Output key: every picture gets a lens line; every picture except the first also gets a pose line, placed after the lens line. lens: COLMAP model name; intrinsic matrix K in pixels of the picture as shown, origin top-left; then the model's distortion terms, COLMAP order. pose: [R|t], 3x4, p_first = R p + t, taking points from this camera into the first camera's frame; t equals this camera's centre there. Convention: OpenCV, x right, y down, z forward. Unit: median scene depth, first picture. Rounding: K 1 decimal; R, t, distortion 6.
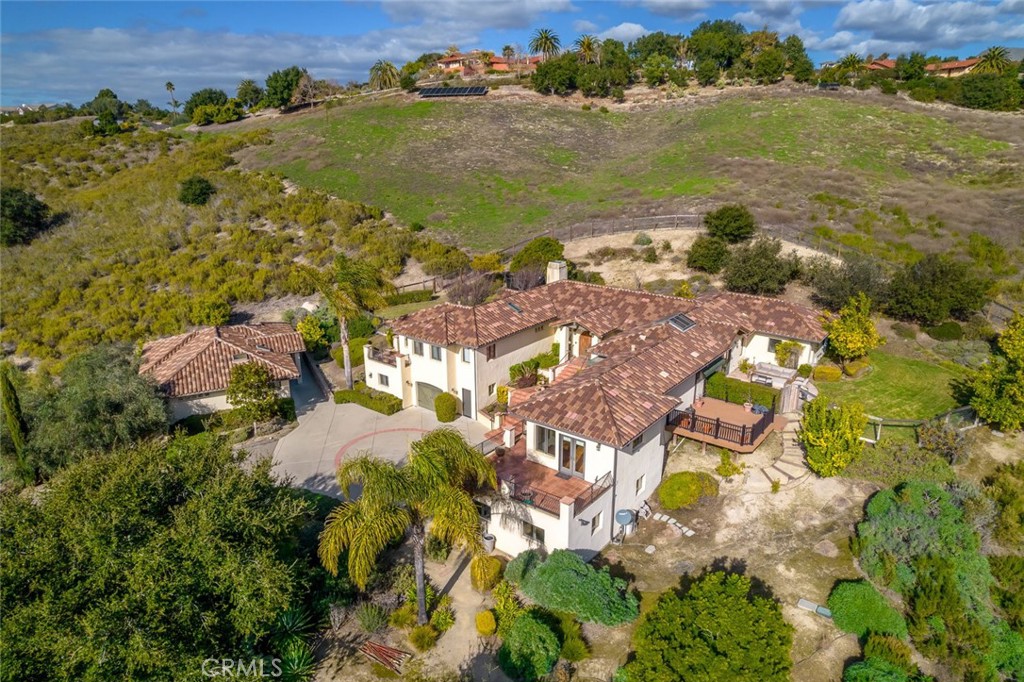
lens RADIAL K [[662.2, 0, 515.0], [0, 662.2, 347.6], [0, 0, 1]] dist [-0.081334, 0.065928]
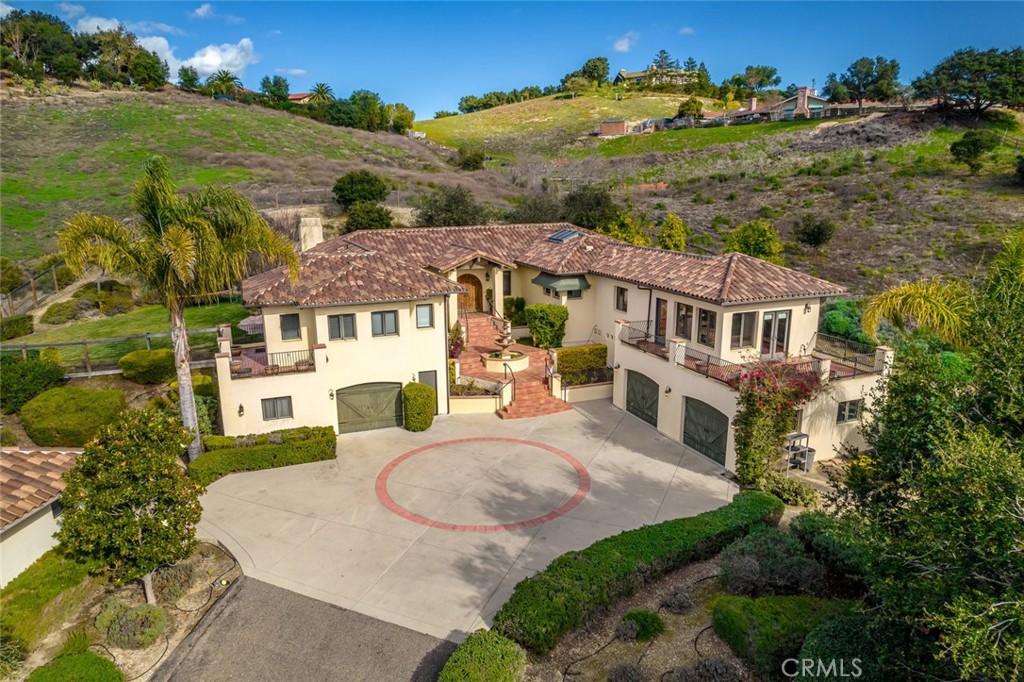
lens RADIAL K [[662.2, 0, 520.3], [0, 662.2, 357.2], [0, 0, 1]] dist [-0.081334, 0.065928]
pose [[0.506298, -0.220632, 0.833657, -0.290459], [0.278407, 0.956771, 0.084132, 0.011278], [-0.816181, 0.189500, 0.545837, 0.302154]]
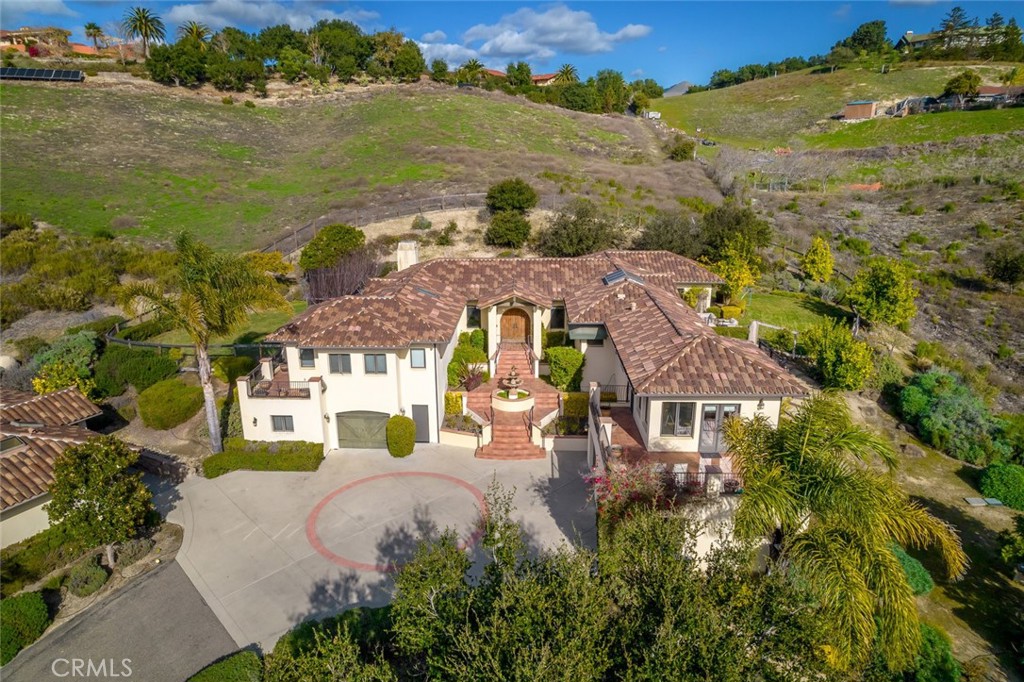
lens RADIAL K [[662.2, 0, 520.9], [0, 662.2, 345.2], [0, 0, 1]] dist [-0.081334, 0.065928]
pose [[0.803050, -0.169878, 0.571185, -0.203388], [0.188453, 0.981710, 0.027021, -0.000295], [-0.565328, 0.085942, 0.820377, 0.174317]]
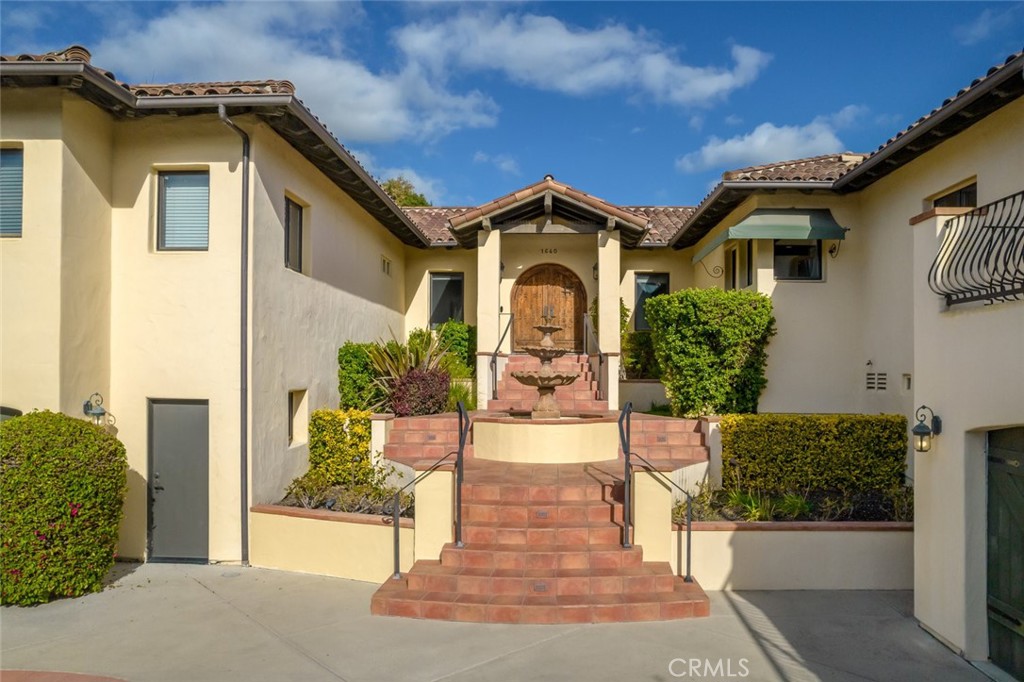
lens RADIAL K [[728.2, 0, 530.5], [0, 728.2, 357.0], [0, 0, 1]] dist [-0.043749, 0.003018]
pose [[0.815165, 0.009188, 0.579155, -0.057446], [0.185217, 0.943243, -0.275658, 0.065398], [-0.548817, 0.331976, 0.767197, 0.412220]]
